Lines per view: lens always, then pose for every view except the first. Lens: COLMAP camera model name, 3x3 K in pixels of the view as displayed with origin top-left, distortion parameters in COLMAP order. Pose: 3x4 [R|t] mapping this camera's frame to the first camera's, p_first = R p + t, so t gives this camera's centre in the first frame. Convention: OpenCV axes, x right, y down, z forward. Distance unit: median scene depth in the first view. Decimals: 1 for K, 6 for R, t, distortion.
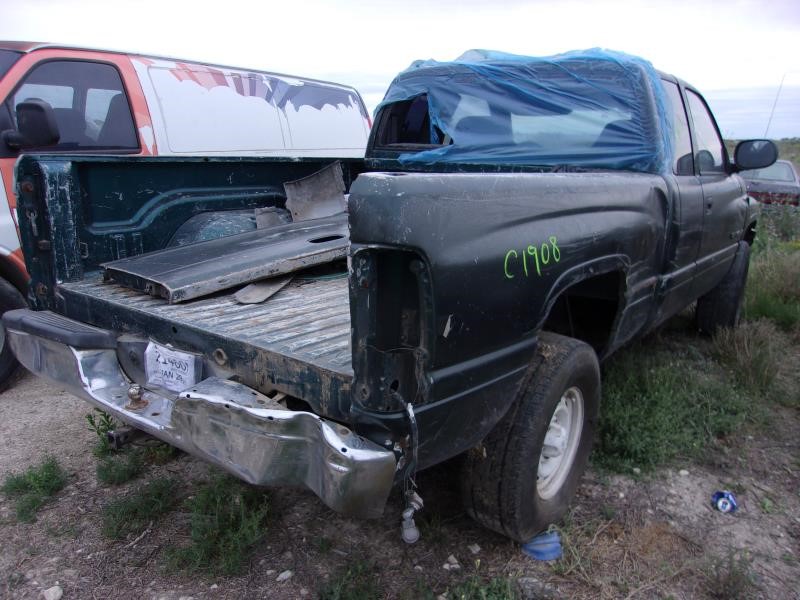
lens RADIAL K [[633.9, 0, 398.2], [0, 633.9, 303.5], [0, 0, 1]] dist [-0.011259, 0.025535]
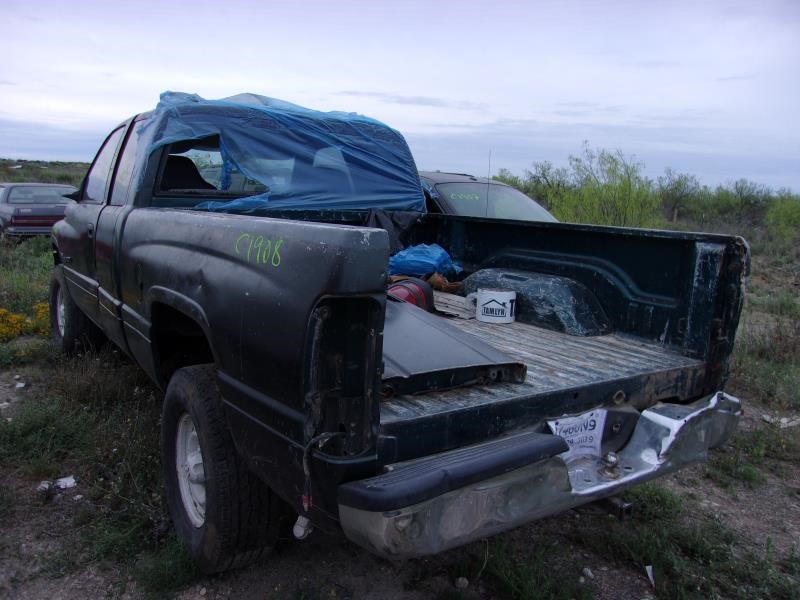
lens RADIAL K [[633.9, 0, 398.3], [0, 633.9, 297.2], [0, 0, 1]] dist [-0.011259, 0.025535]
pose [[0.356364, -0.170938, 0.918578, -0.792608], [0.196786, 0.974802, 0.105057, -0.161011], [-0.913389, 0.143324, 0.381023, 0.489348]]
